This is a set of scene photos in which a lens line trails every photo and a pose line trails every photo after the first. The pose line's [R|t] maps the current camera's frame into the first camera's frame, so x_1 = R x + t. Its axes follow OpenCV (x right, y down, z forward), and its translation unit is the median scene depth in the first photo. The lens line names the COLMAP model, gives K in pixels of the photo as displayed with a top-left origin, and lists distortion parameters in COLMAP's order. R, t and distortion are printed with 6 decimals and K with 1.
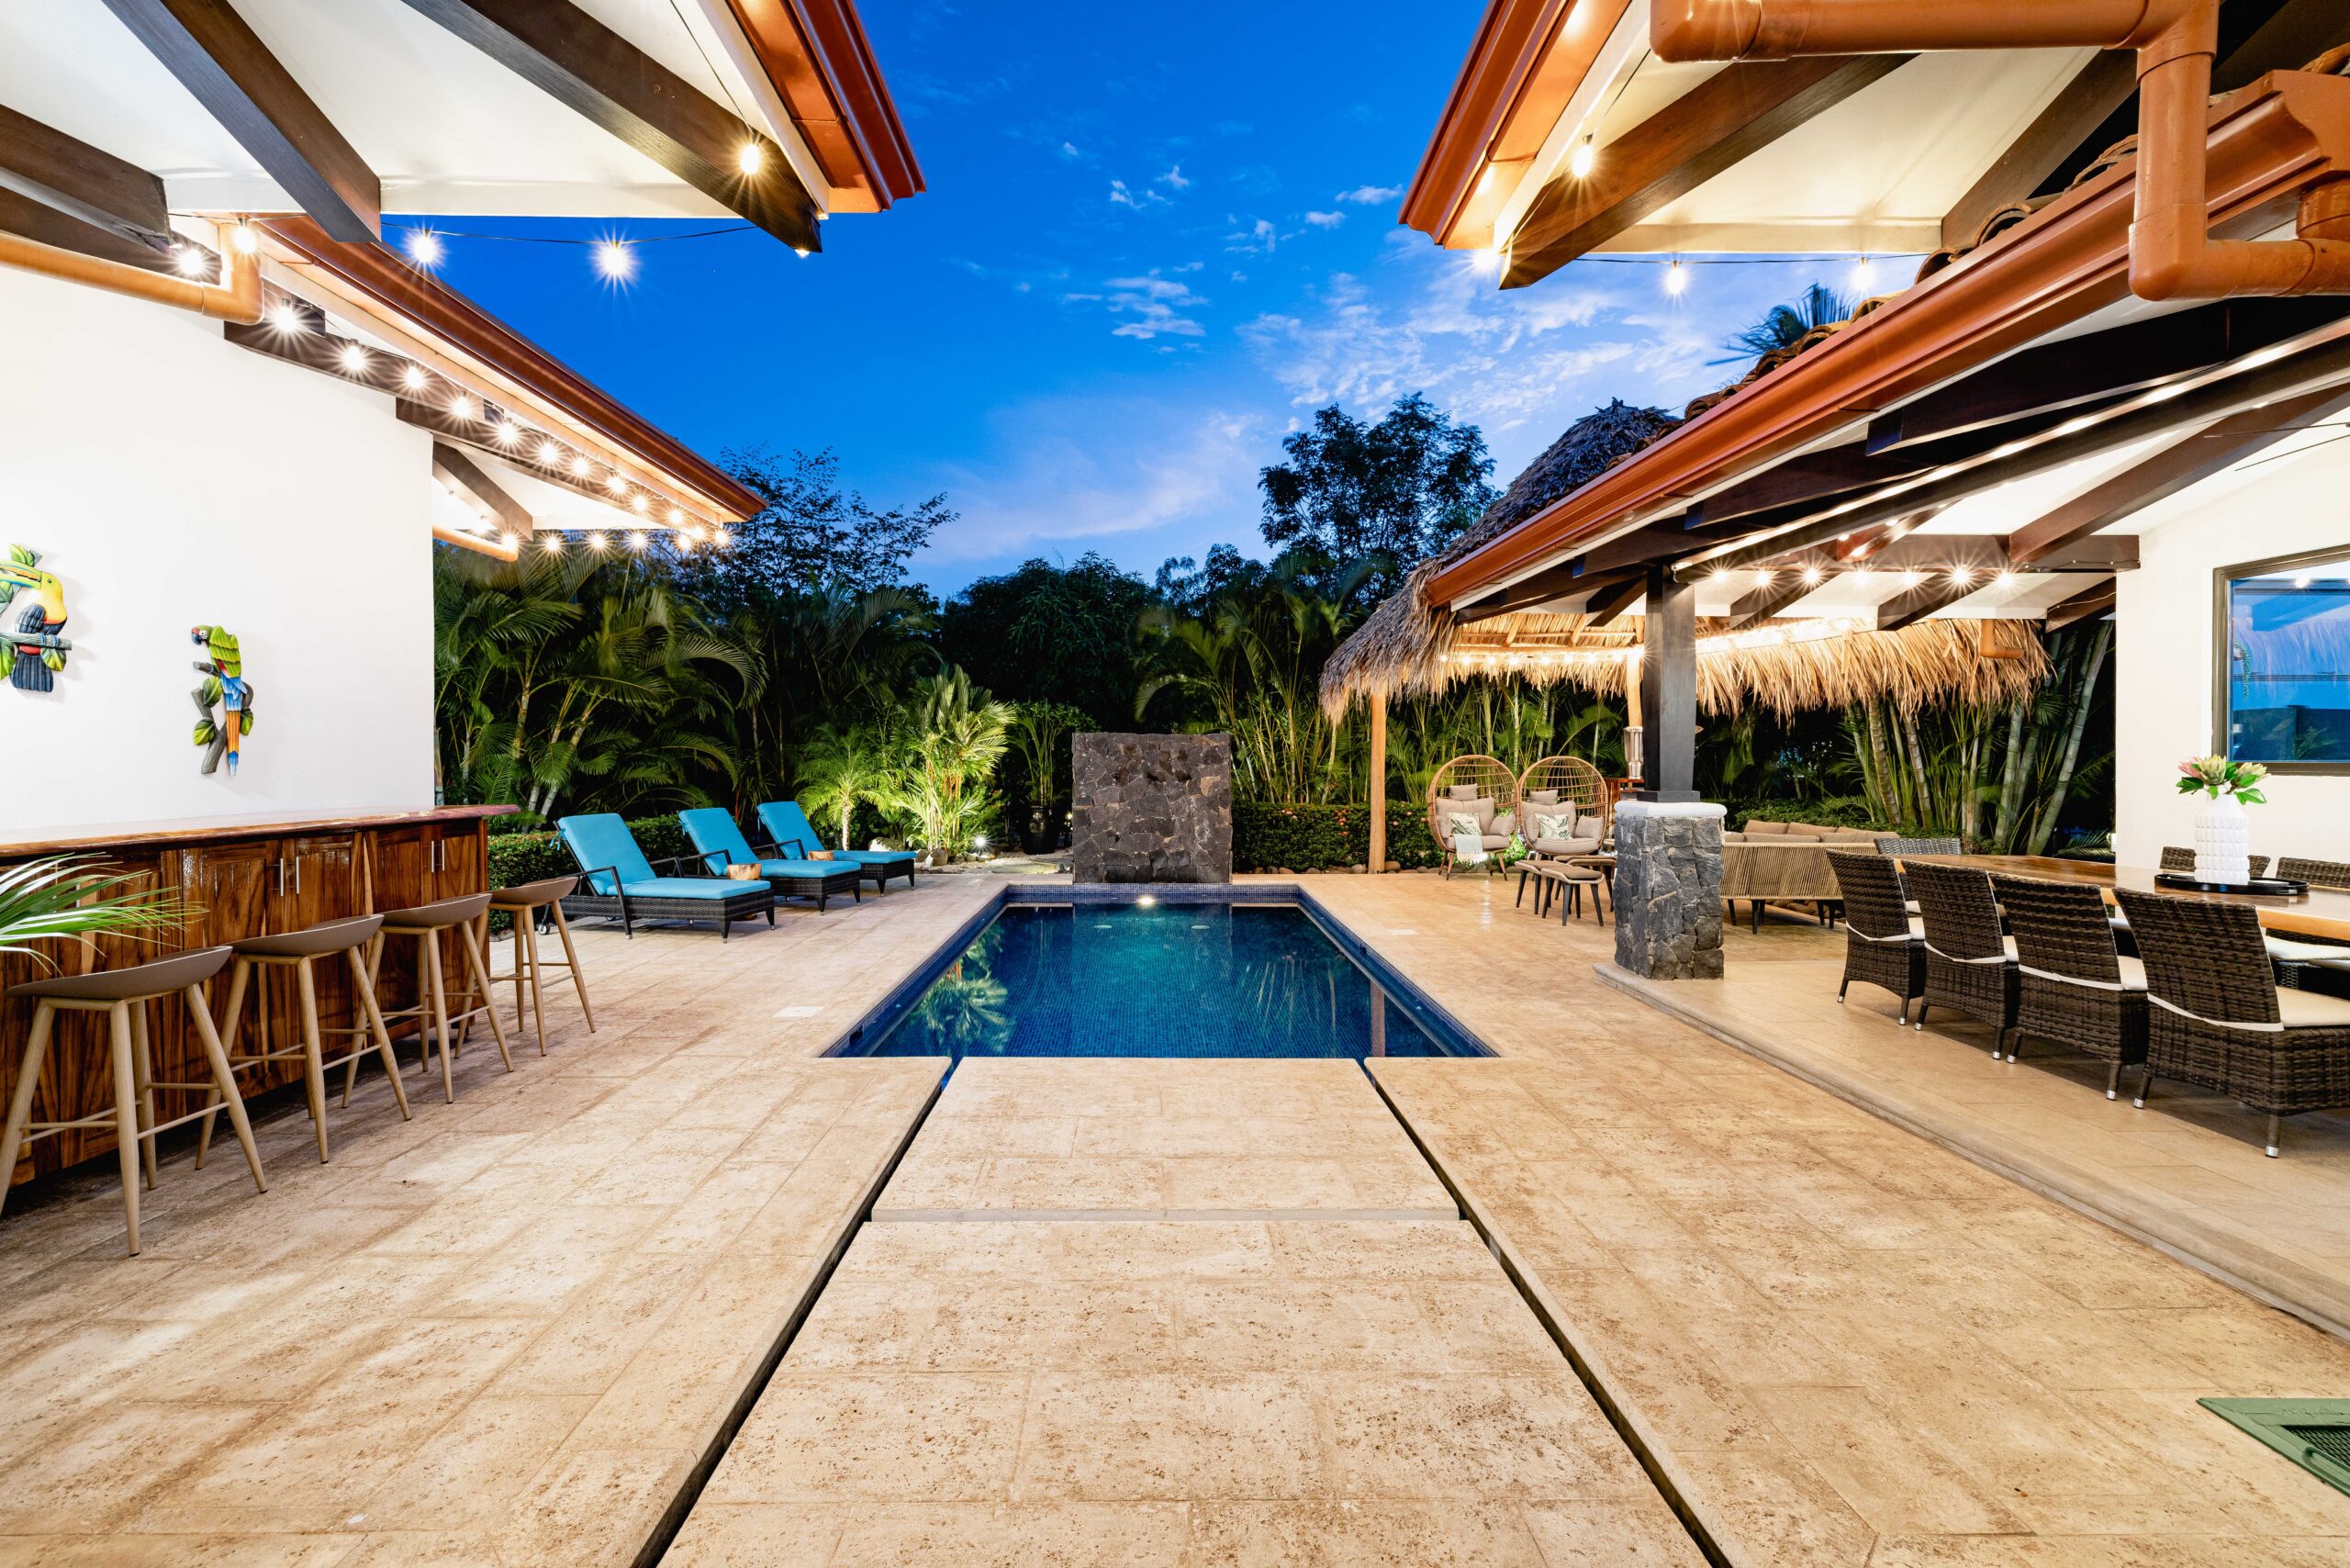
lens RADIAL K [[979.9, 0, 1153.0], [0, 979.9, 773.4], [0, 0, 1]] dist [-0.001013, 0.000975]
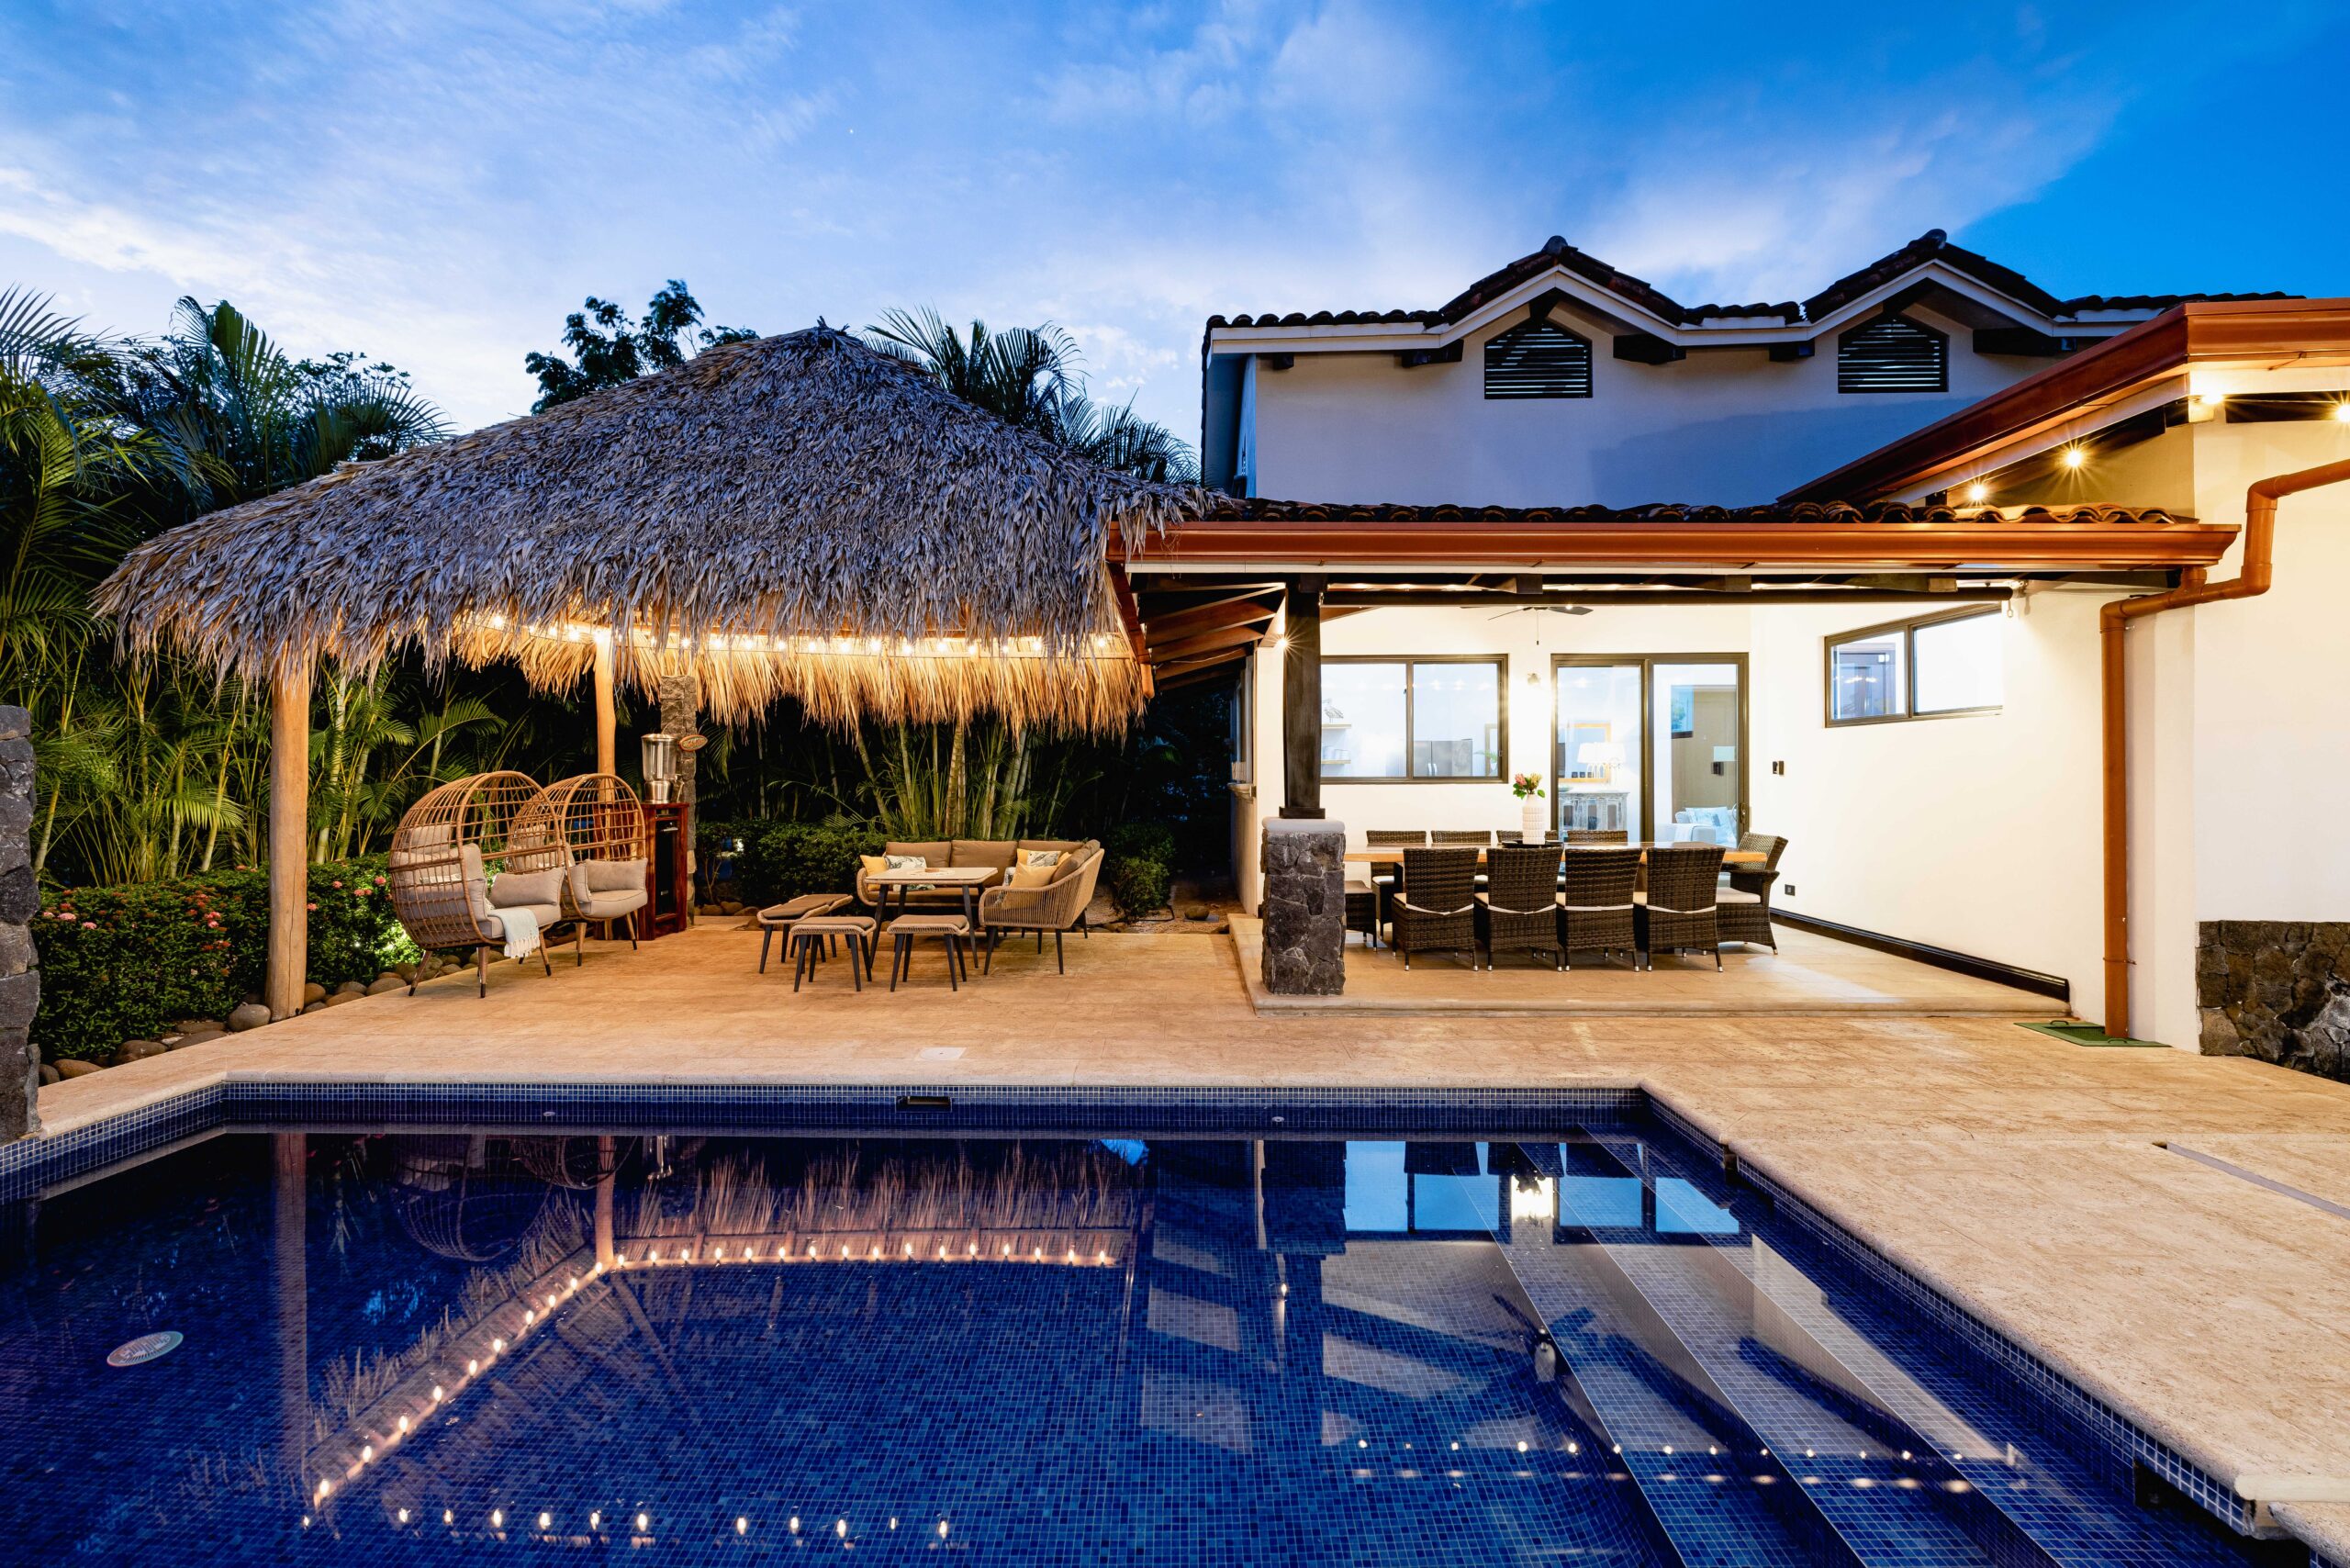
lens RADIAL K [[979.9, 0, 1166.5], [0, 979.9, 770.6], [0, 0, 1]] dist [-0.001013, 0.000975]
pose [[0.033986, 0.002838, 0.999418, -0.308121], [0.017969, 0.999833, -0.003451, -0.012149], [-0.999261, 0.018076, 0.033929, 0.700370]]
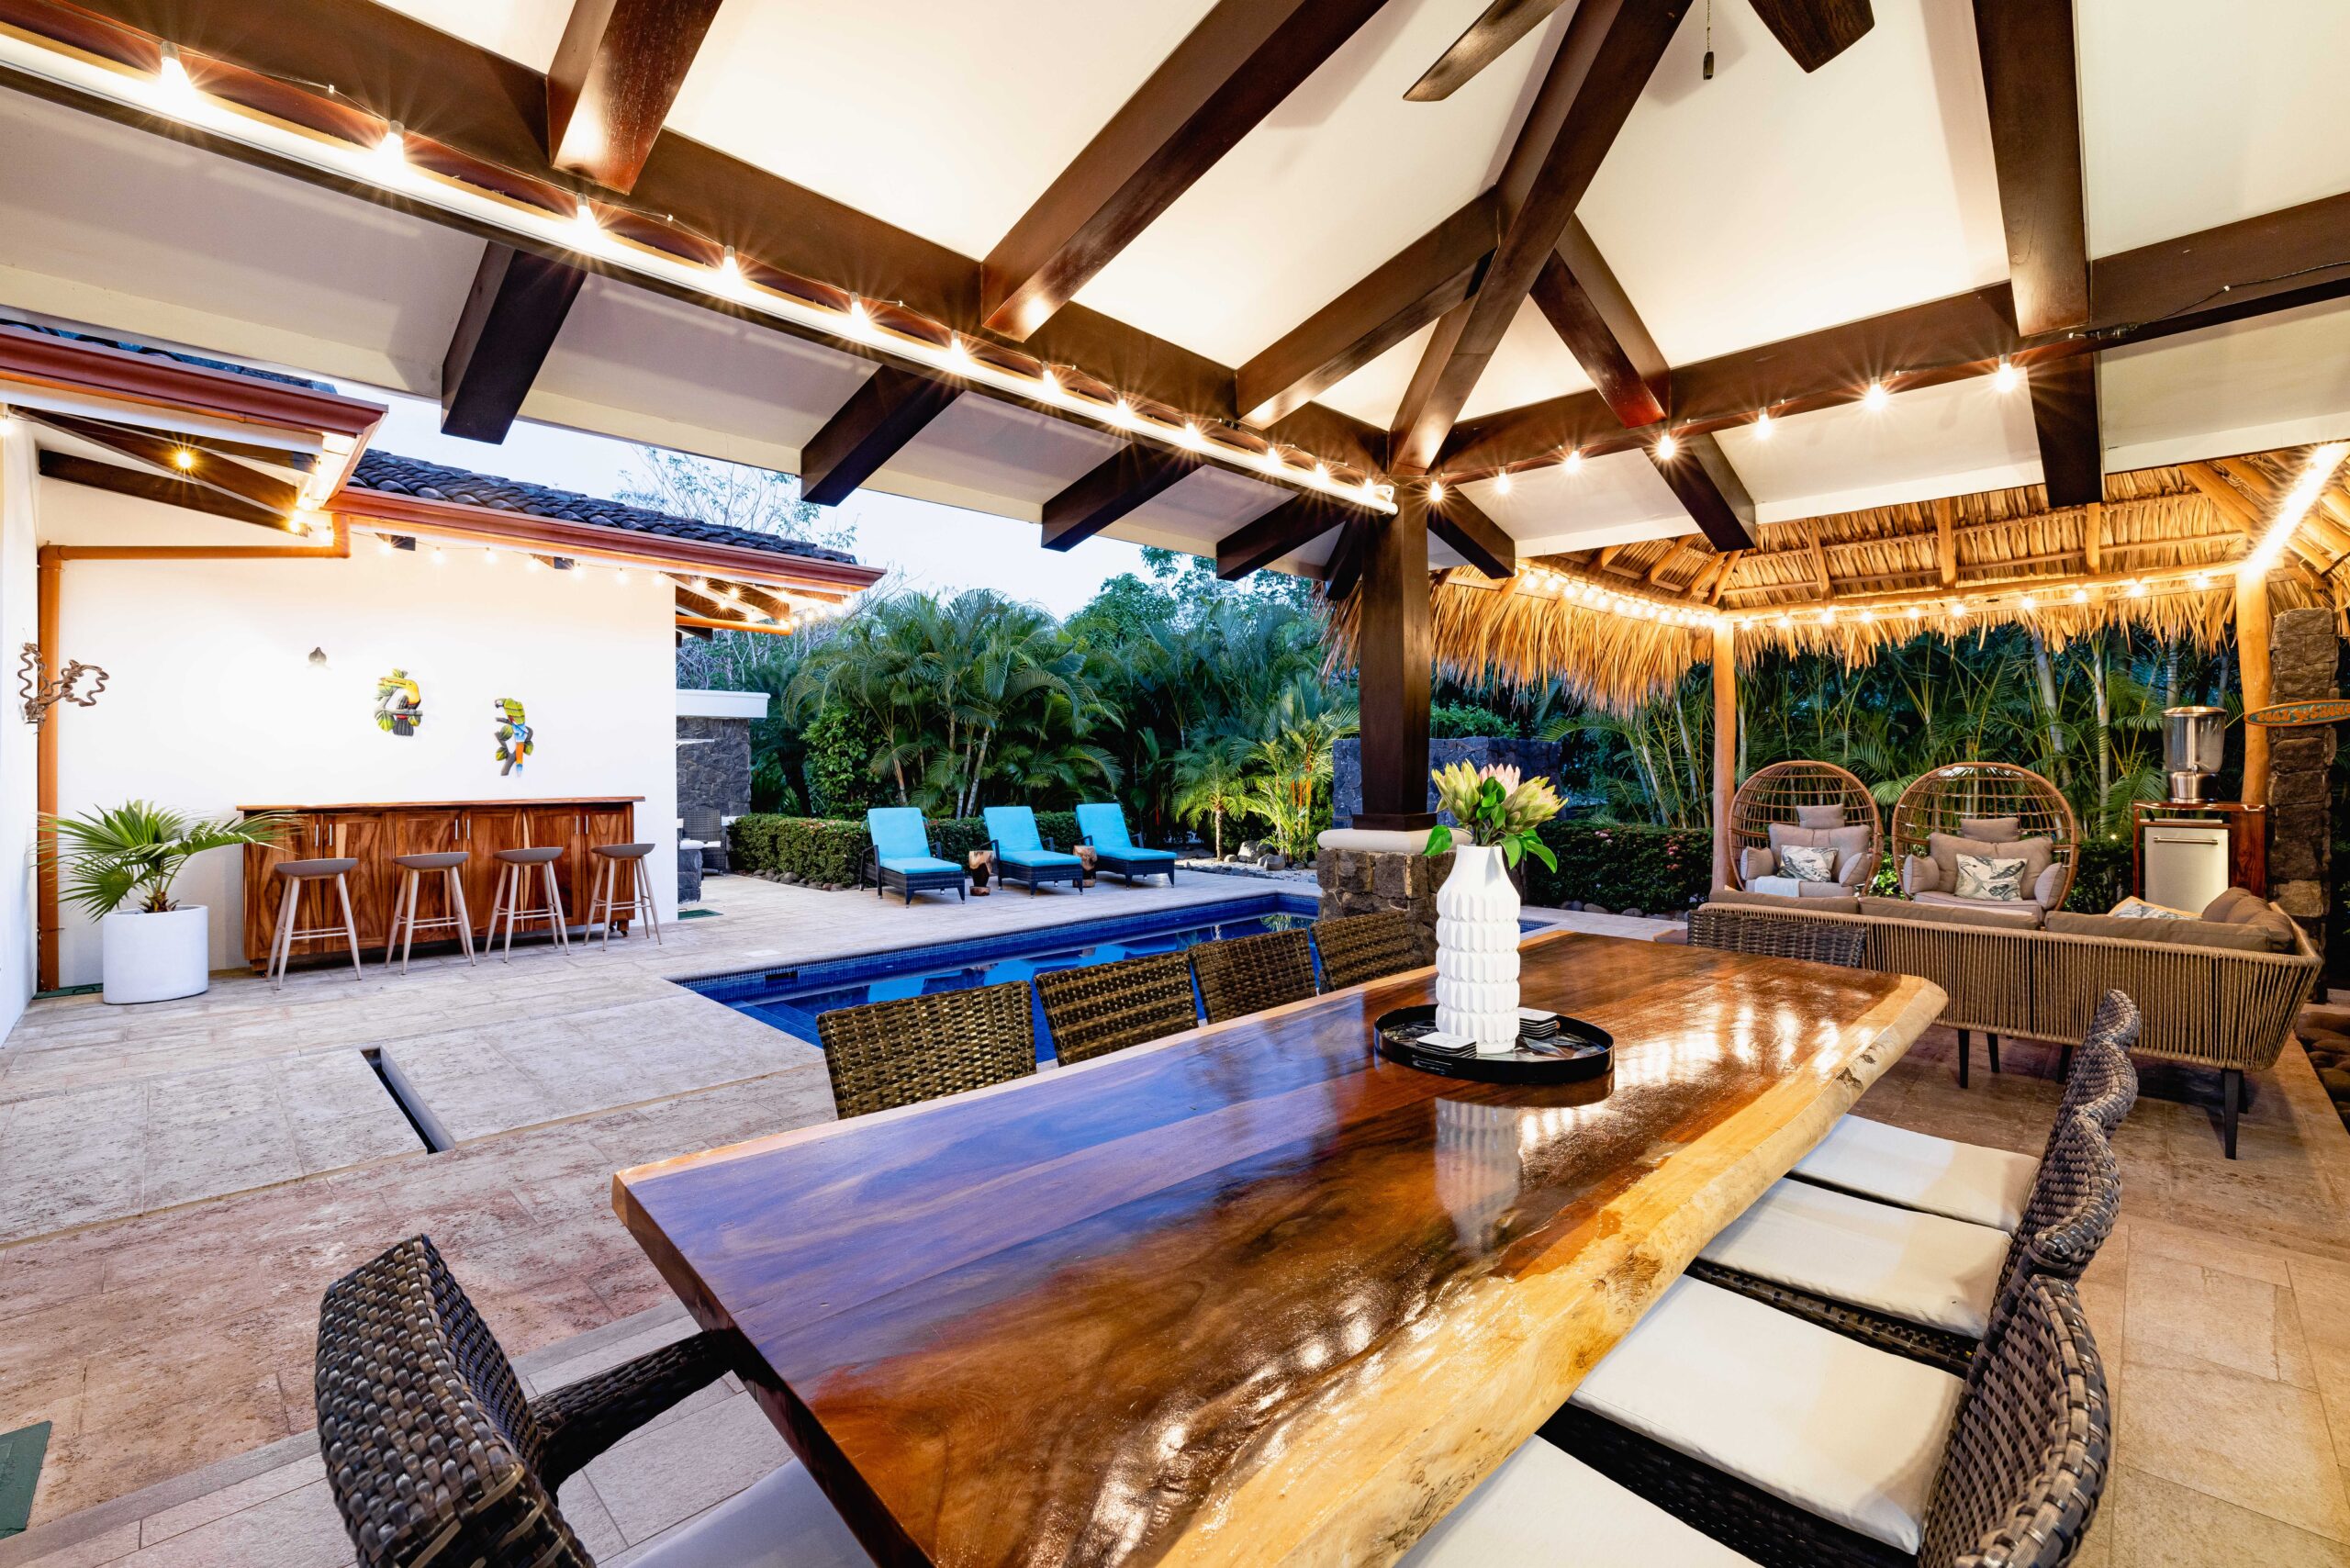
lens RADIAL K [[979.9, 0, 1157.0], [0, 979.9, 772.5], [0, 0, 1]] dist [-0.001013, 0.000975]
pose [[0.704383, 0.004291, -0.709808, 0.571483], [-0.009755, 0.999946, -0.003636, -0.004703], [0.709754, 0.009485, 0.704386, 0.245018]]
